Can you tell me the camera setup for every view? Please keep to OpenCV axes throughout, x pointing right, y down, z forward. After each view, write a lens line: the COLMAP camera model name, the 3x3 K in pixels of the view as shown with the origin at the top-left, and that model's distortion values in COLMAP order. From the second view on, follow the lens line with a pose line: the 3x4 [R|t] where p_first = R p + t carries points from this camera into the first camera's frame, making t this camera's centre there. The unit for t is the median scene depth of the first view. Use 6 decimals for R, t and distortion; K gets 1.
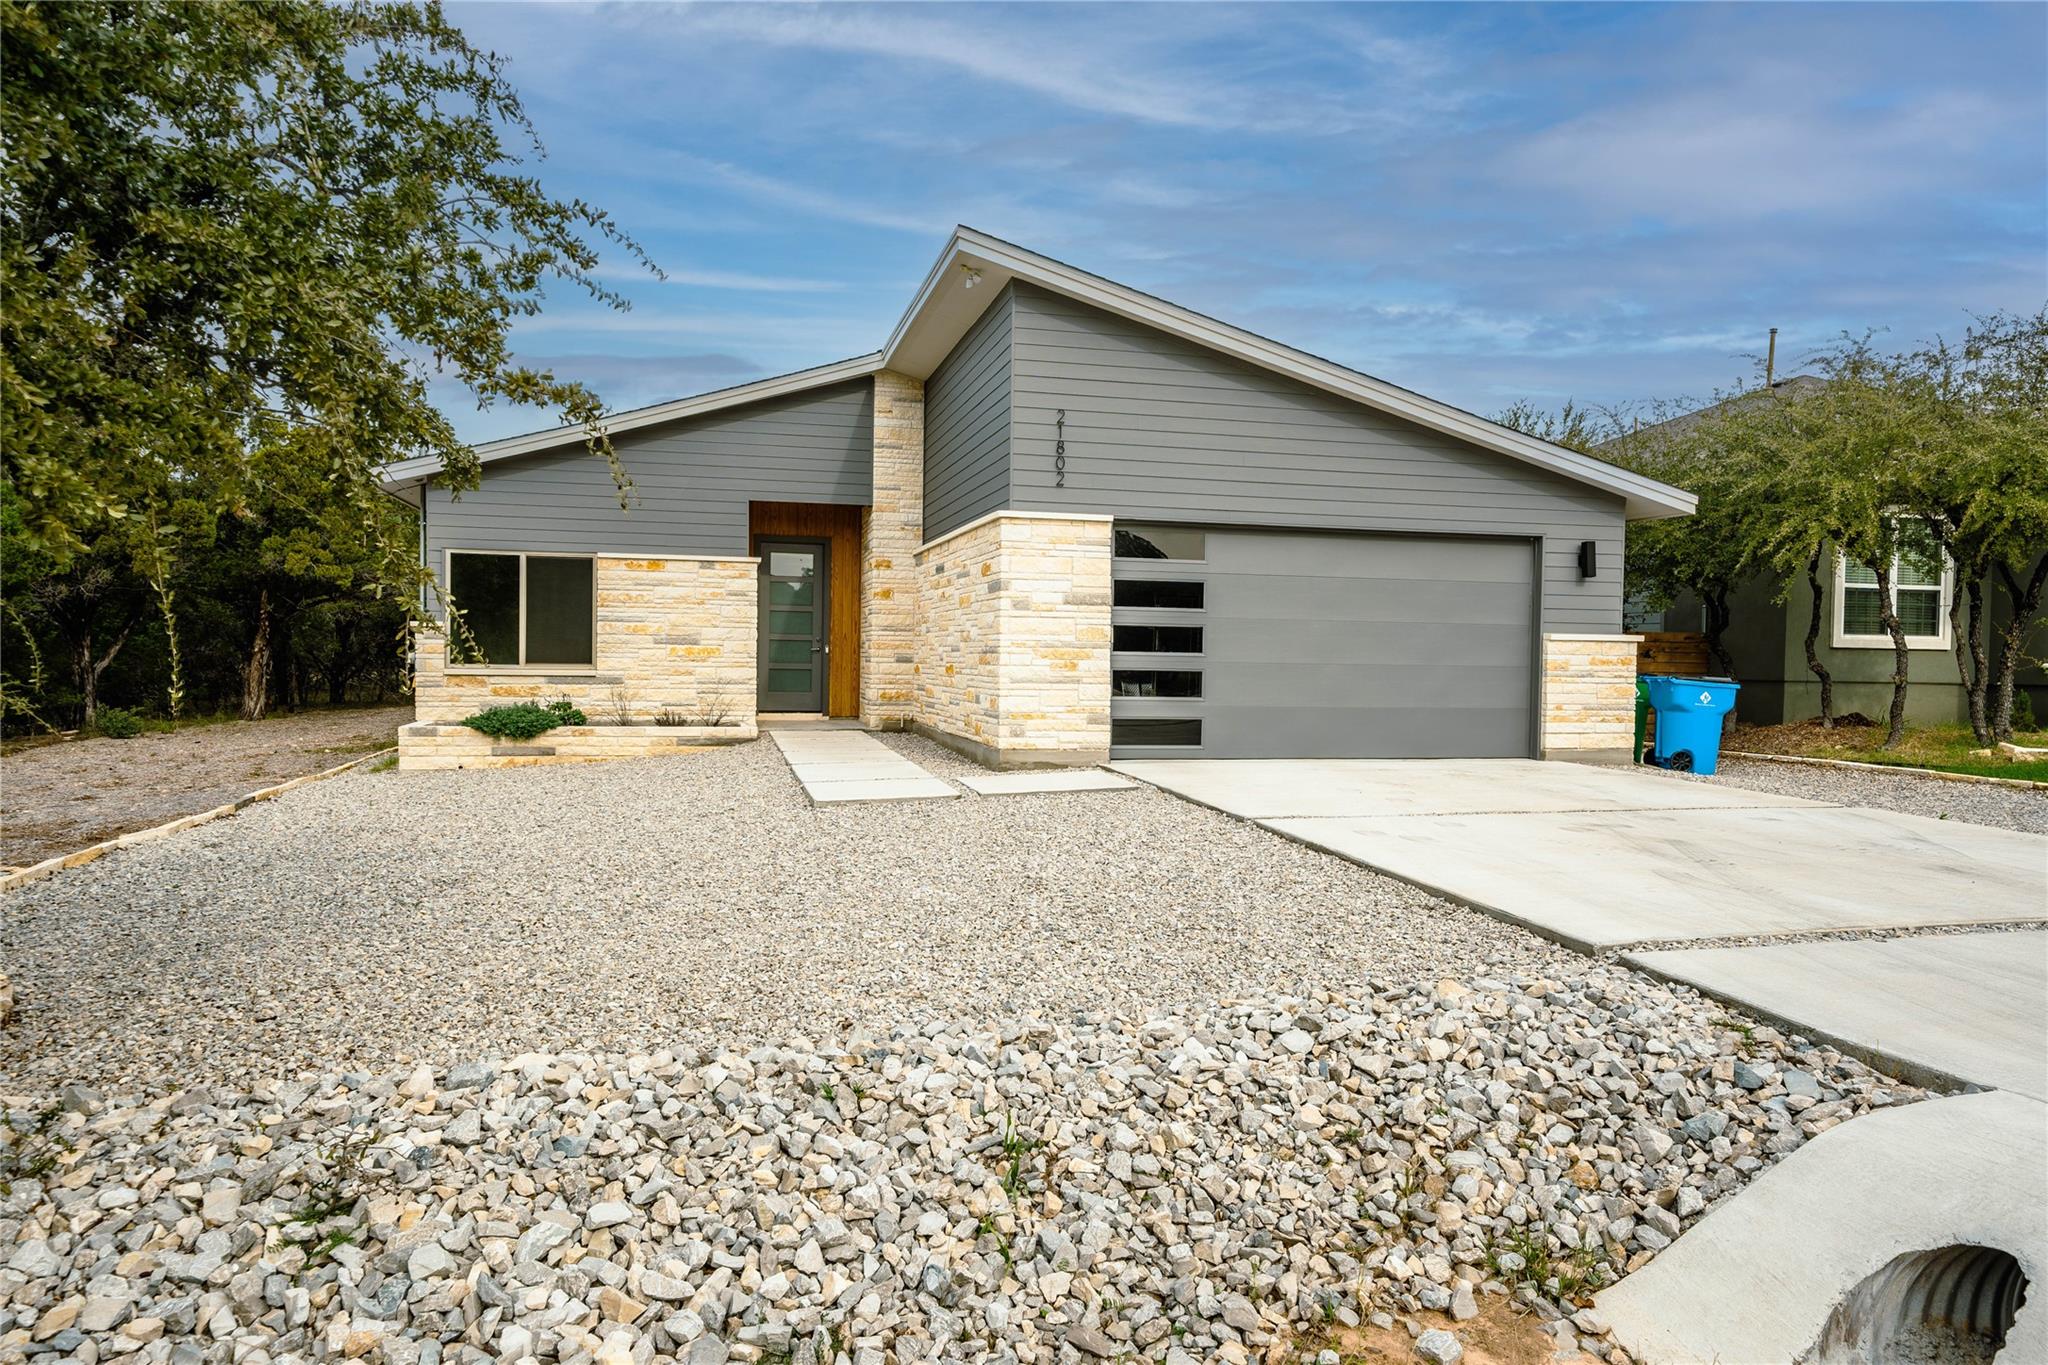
lens RADIAL K [[1354.7, 0, 1031.2], [0, 1354.7, 669.8], [0, 0, 1]] dist [0.021580, 0.003927]
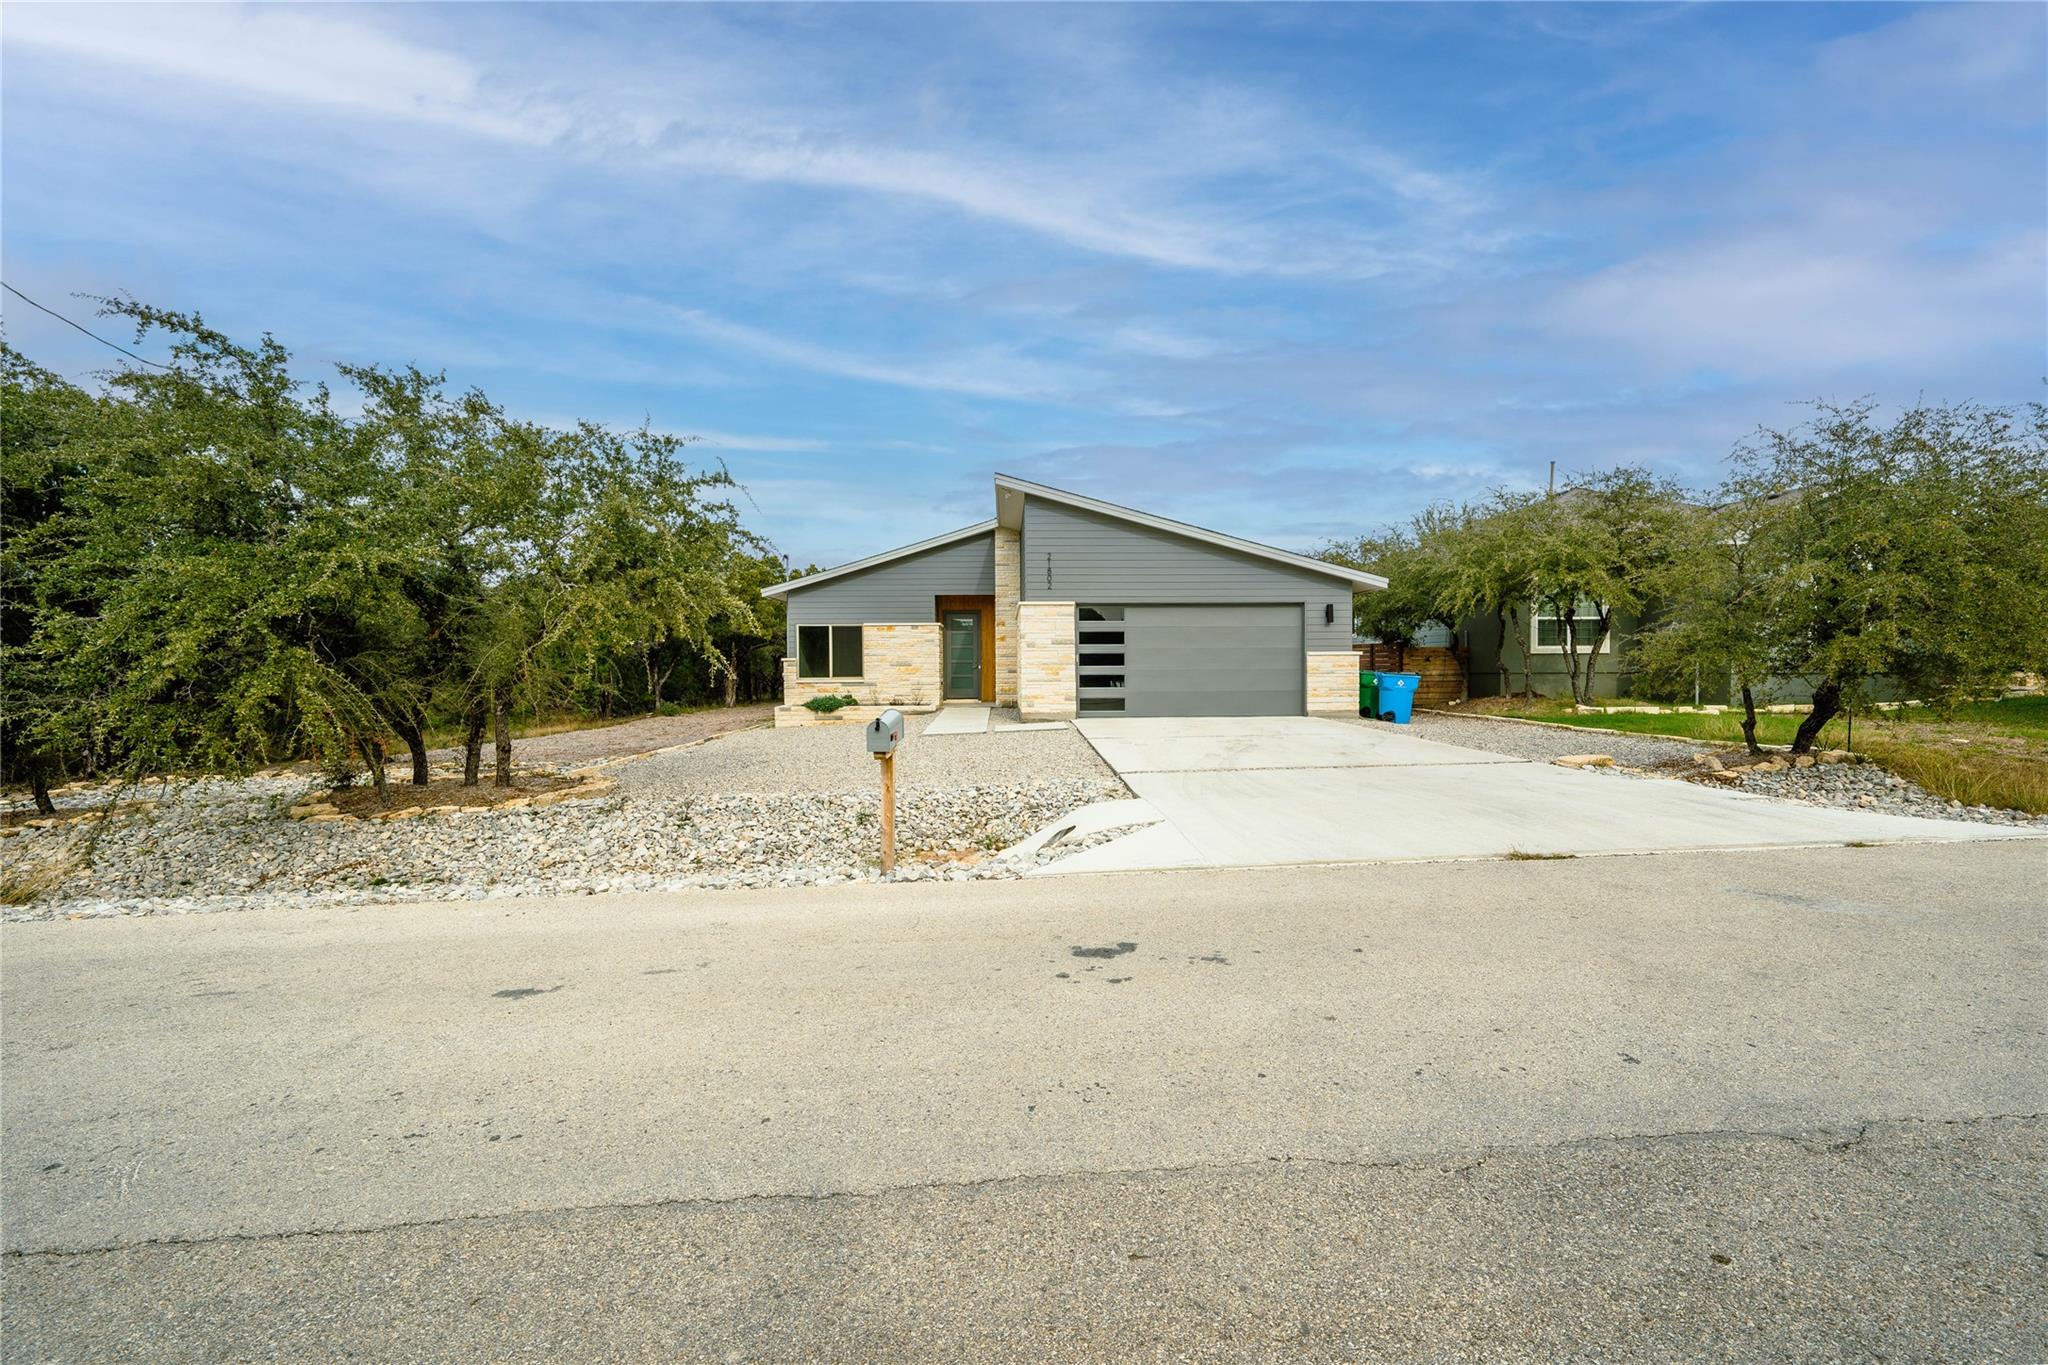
lens RADIAL K [[857.6, 0, 1020.5], [0, 857.6, 675.6], [0, 0, 1]] dist [0.000540, 0.000238]
pose [[0.977600, -0.019390, -0.209578, 0.210199], [0.019321, 0.999811, -0.002377, 0.002305], [0.209584, -0.001725, 0.977789, -0.265065]]
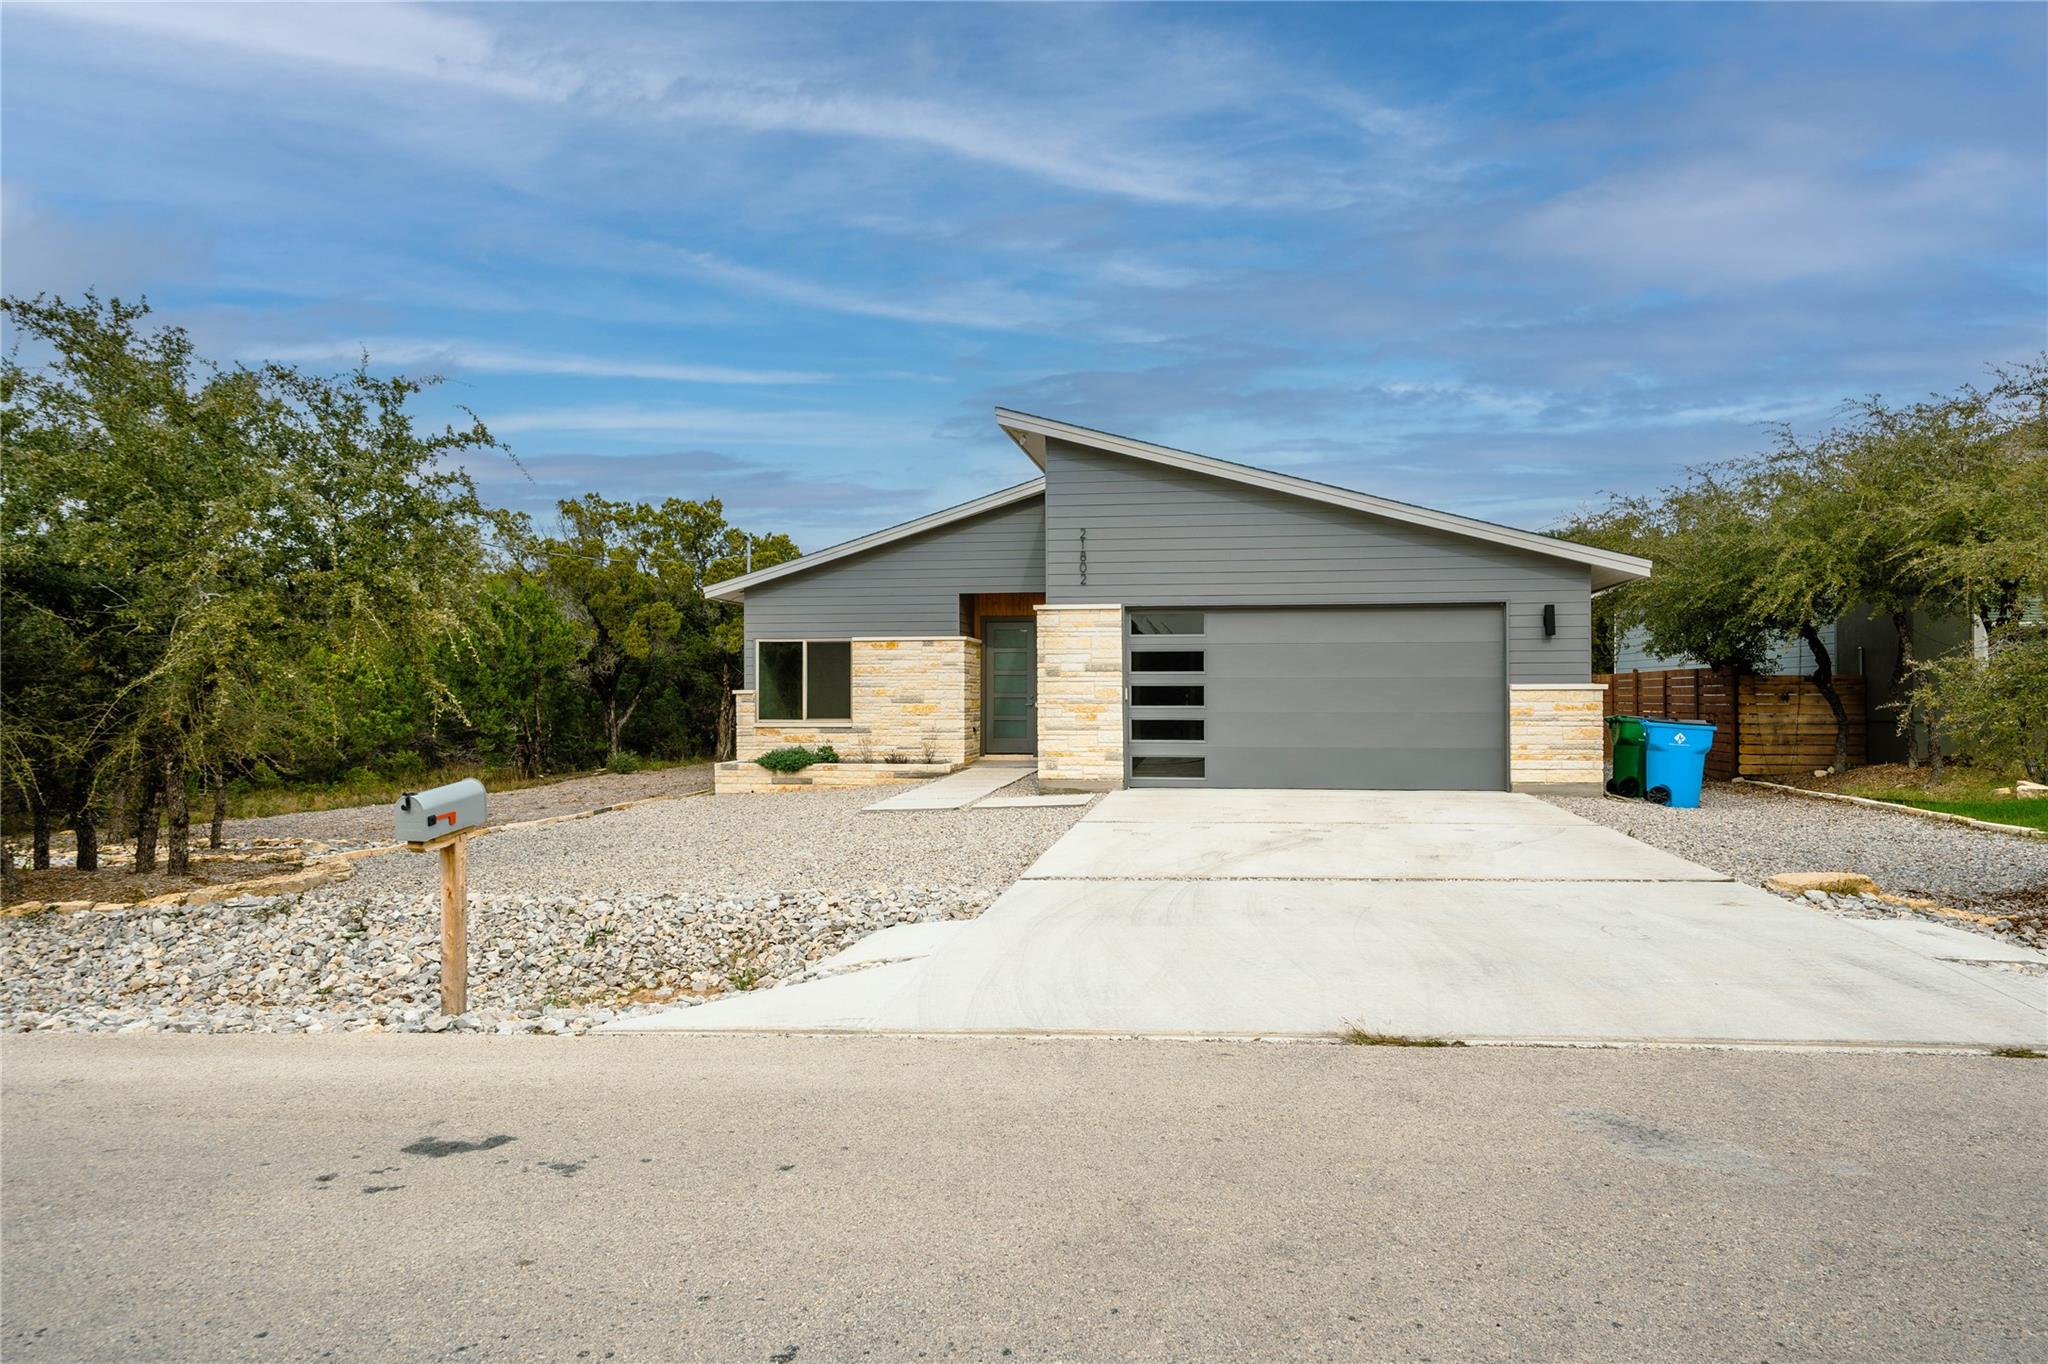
lens RADIAL K [[1354.7, 0, 1018.0], [0, 1354.7, 674.4], [0, 0, 1]] dist [0.021580, 0.003927]
pose [[0.924844, -0.023761, -0.379604, 0.388588], [0.011801, 0.999359, -0.033801, -0.000568], [0.380164, 0.026781, 0.924531, -0.225339]]
